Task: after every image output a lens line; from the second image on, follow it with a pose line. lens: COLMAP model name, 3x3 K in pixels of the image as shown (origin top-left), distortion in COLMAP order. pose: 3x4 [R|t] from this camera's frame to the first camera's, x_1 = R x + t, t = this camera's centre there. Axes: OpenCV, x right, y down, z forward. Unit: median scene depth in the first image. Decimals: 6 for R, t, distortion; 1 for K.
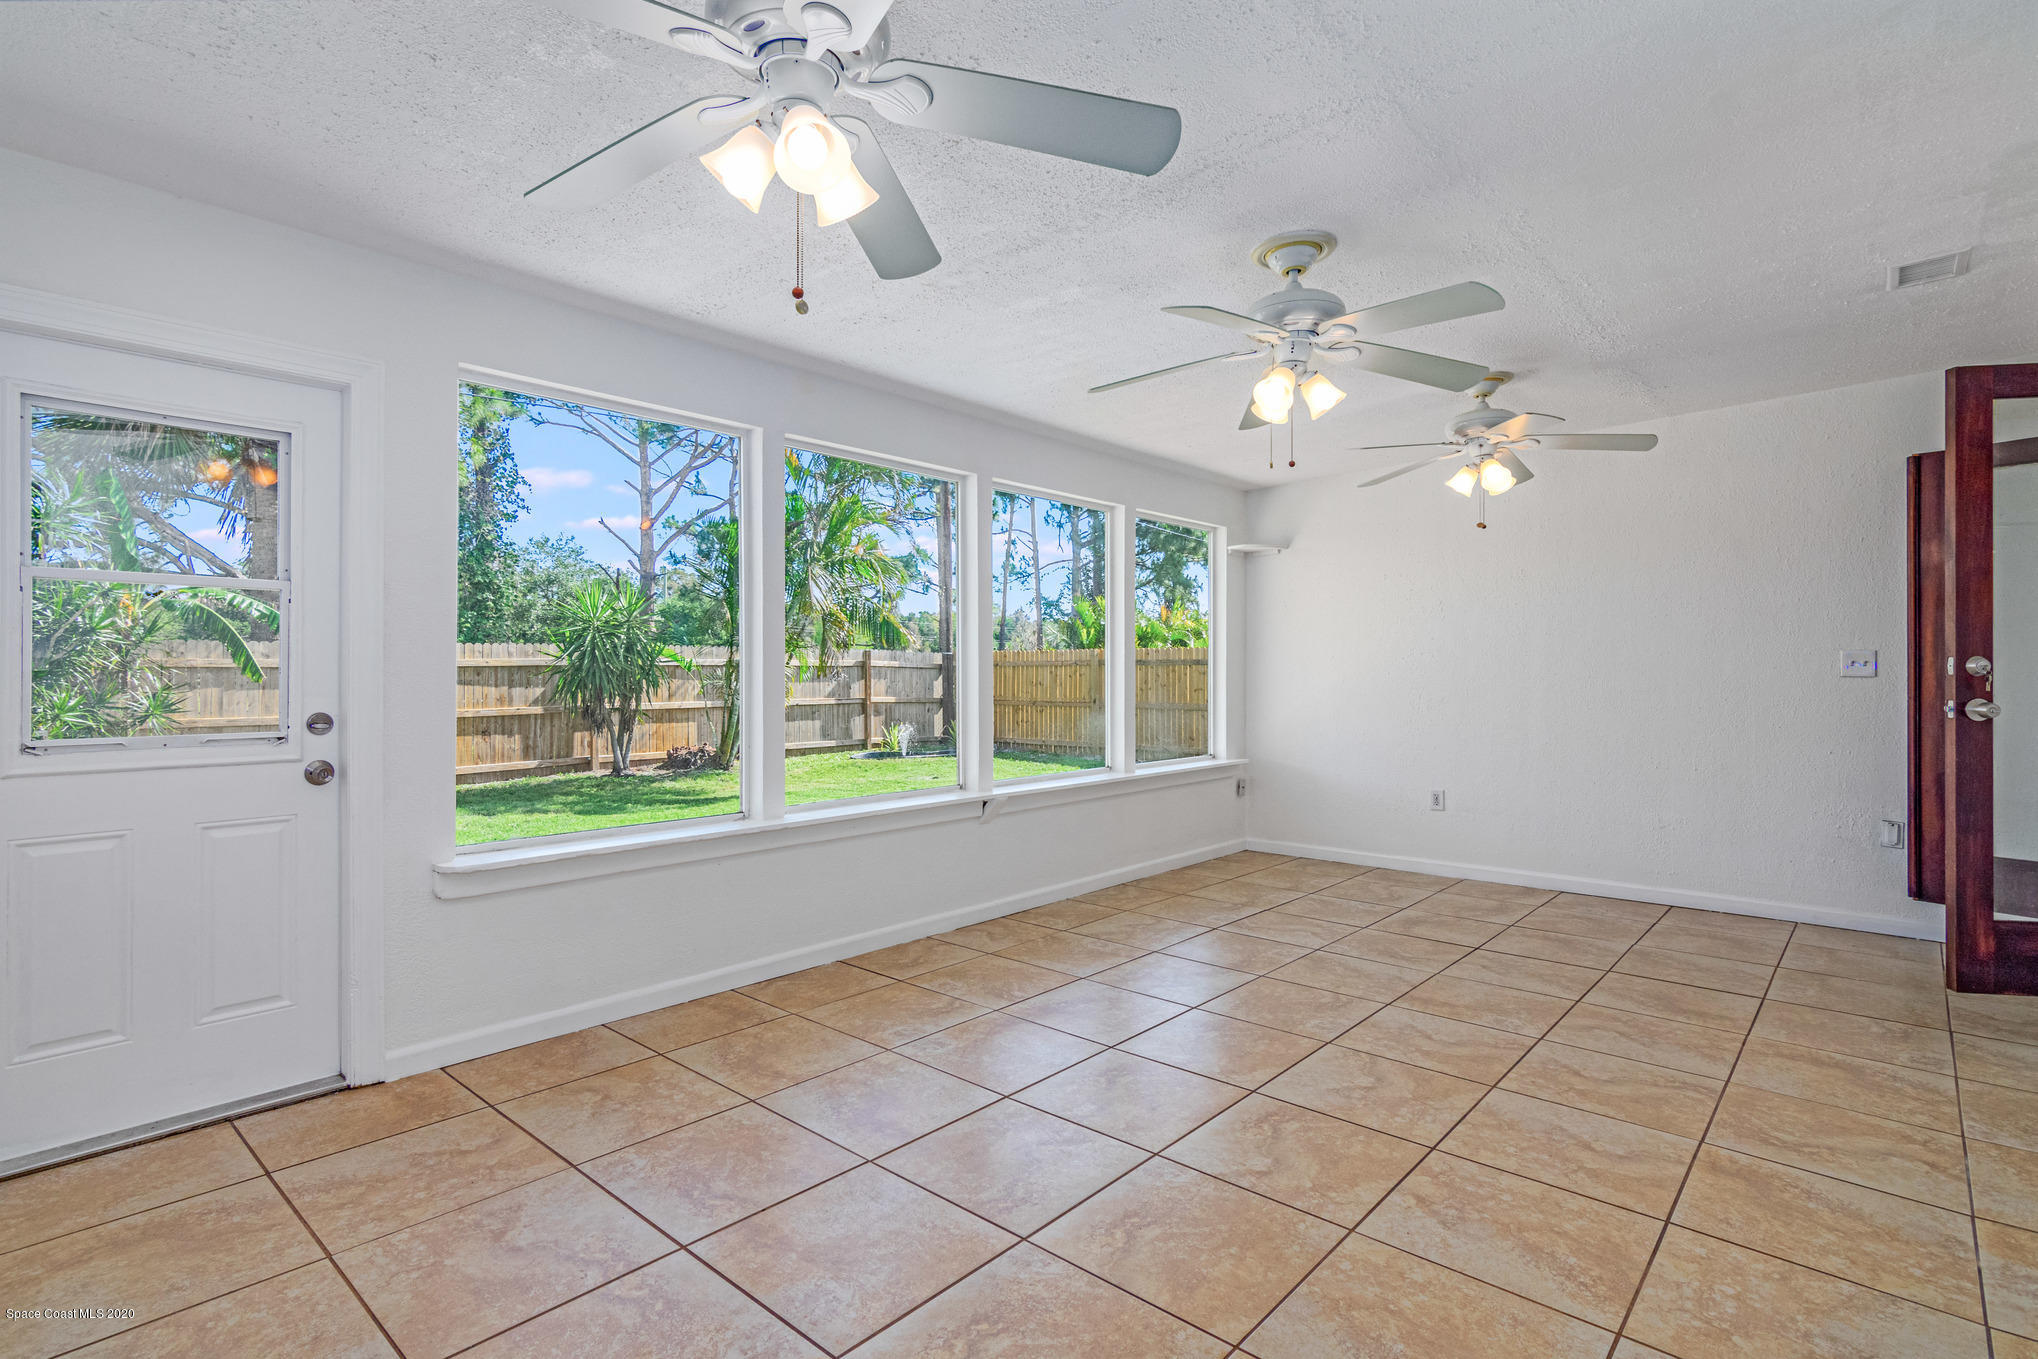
lens RADIAL K [[999.8, 0, 1000.2], [0, 999.8, 664.6], [0, 0, 1]] dist [0.000126, 0.004137]
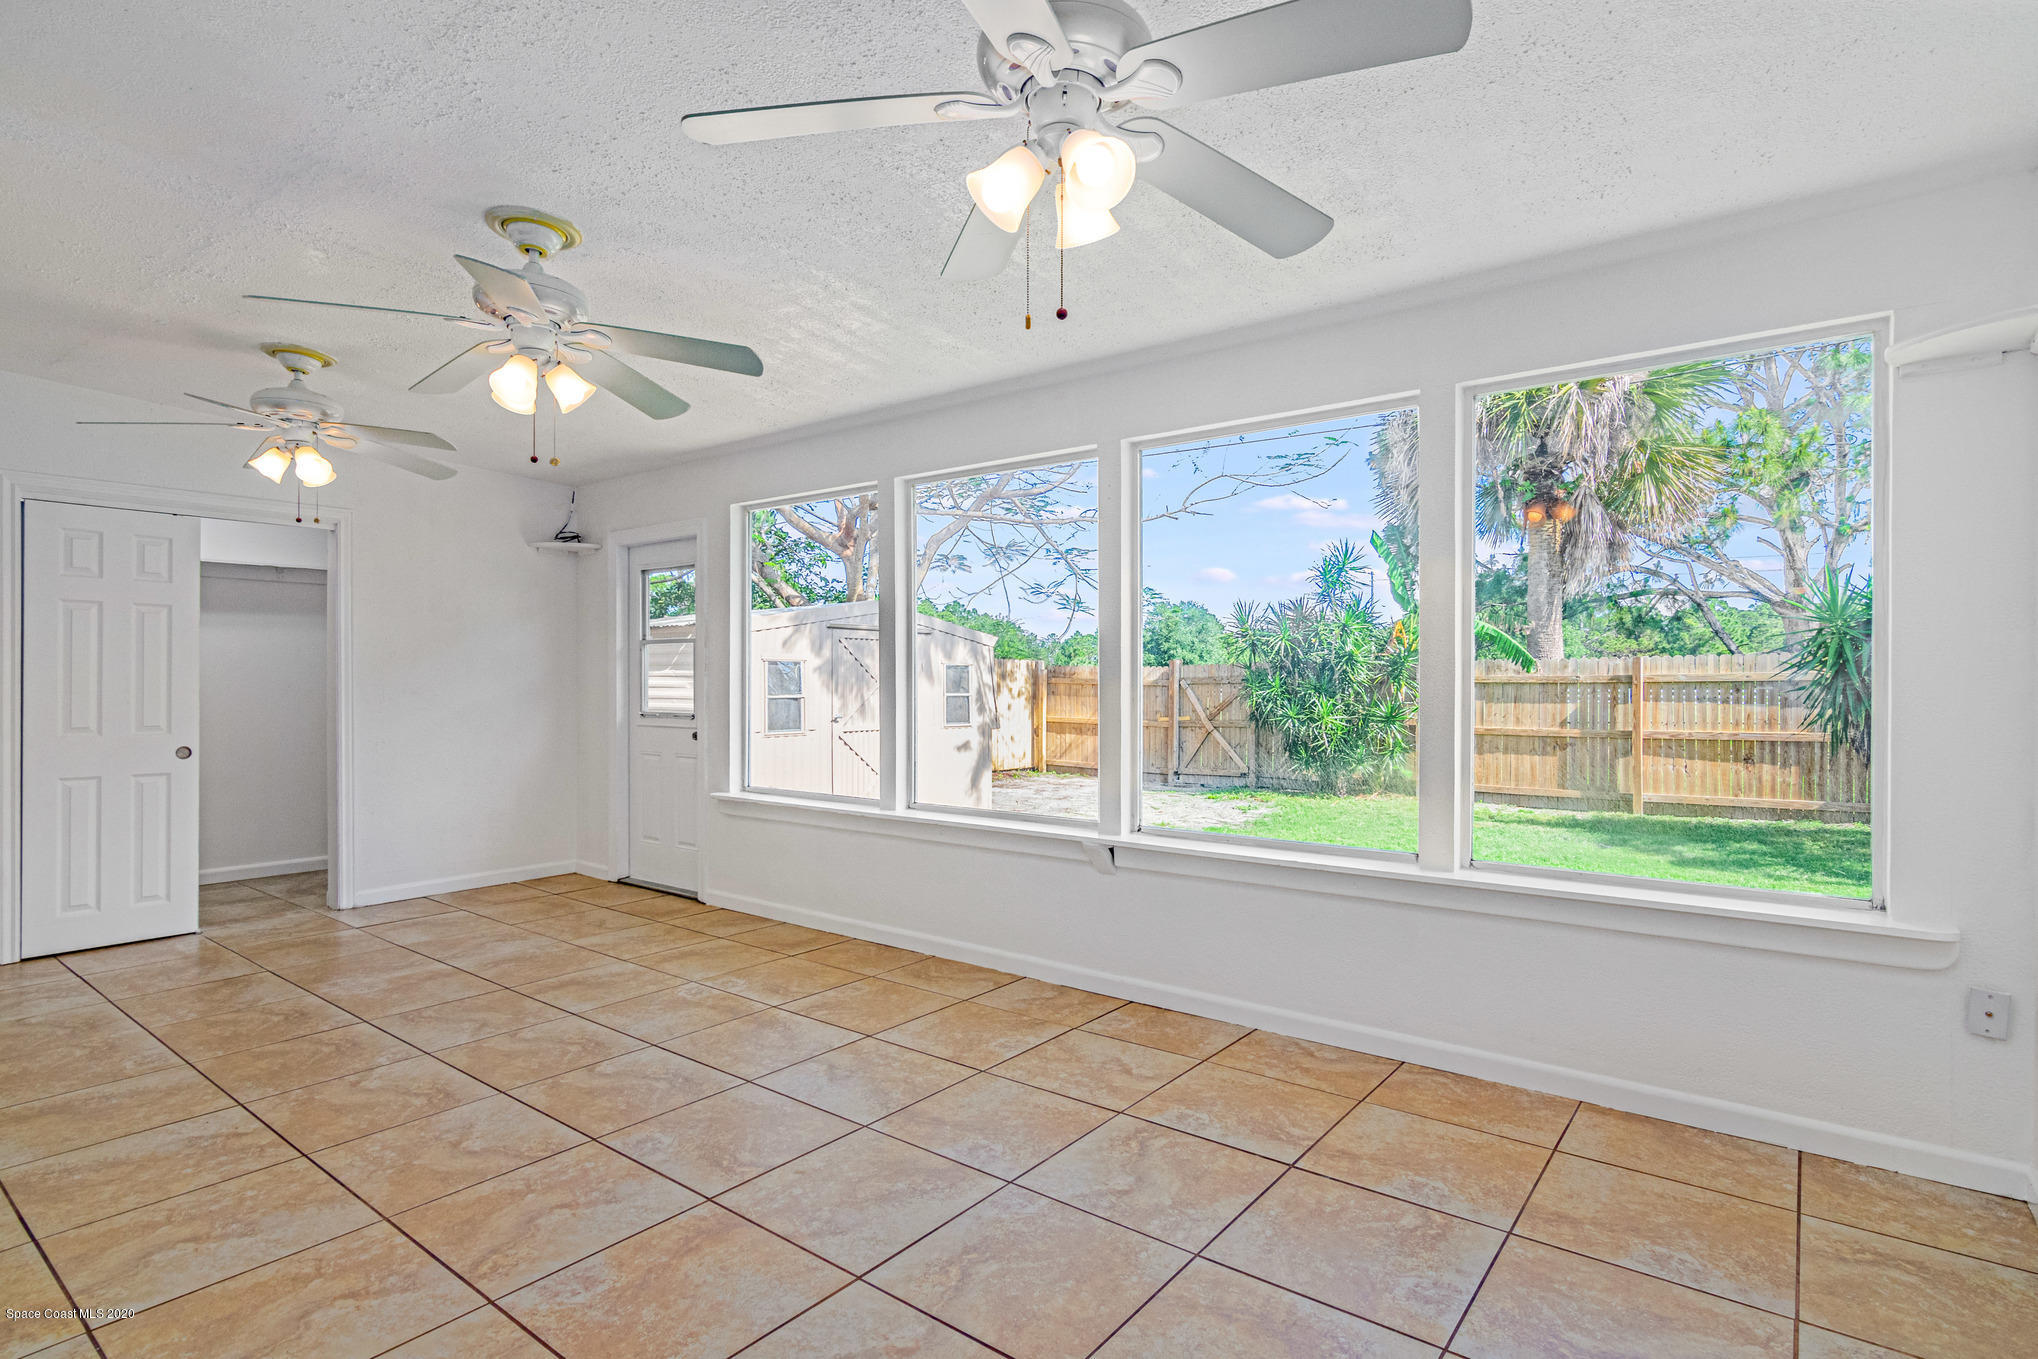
lens RADIAL K [[999.8, 0, 1009.6], [0, 999.8, 683.1], [0, 0, 1]] dist [0.000126, 0.004137]
pose [[0.076276, -0.003388, -0.997081, 1.024378], [0.005928, 0.999978, -0.002944, 0.006555], [0.997069, -0.005686, 0.076295, 1.115328]]
